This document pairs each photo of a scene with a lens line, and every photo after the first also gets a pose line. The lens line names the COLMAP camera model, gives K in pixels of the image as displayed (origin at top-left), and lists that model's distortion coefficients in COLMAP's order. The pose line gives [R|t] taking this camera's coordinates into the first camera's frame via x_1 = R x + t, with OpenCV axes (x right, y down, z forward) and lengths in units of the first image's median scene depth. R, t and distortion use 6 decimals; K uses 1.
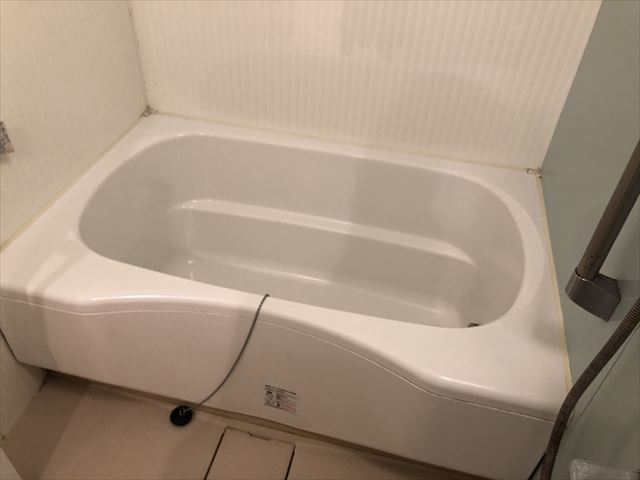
lens RADIAL K [[522.2, 0, 320.0], [0, 522.2, 240.0], [0, 0, 1]] dist [-0.002991, -0.001725]
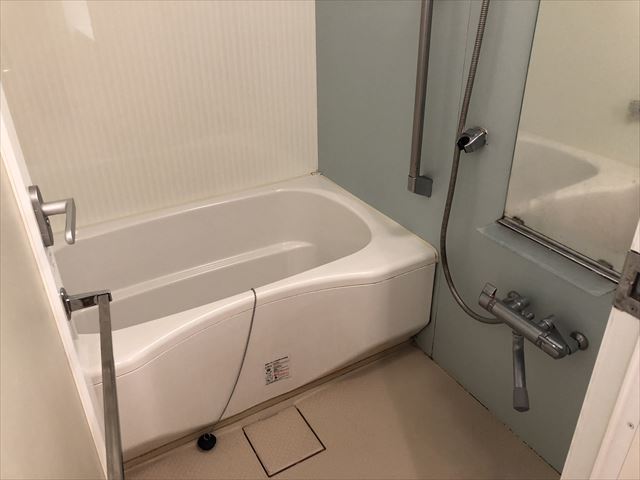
lens RADIAL K [[522.2, 0, 320.0], [0, 522.2, 240.0], [0, 0, 1]] dist [-0.002991, -0.001725]
pose [[0.715092, -0.373907, 0.590624, -0.616455], [0.479749, 0.877031, -0.025628, 0.095838], [-0.508413, 0.301678, 0.806540, -0.205370]]
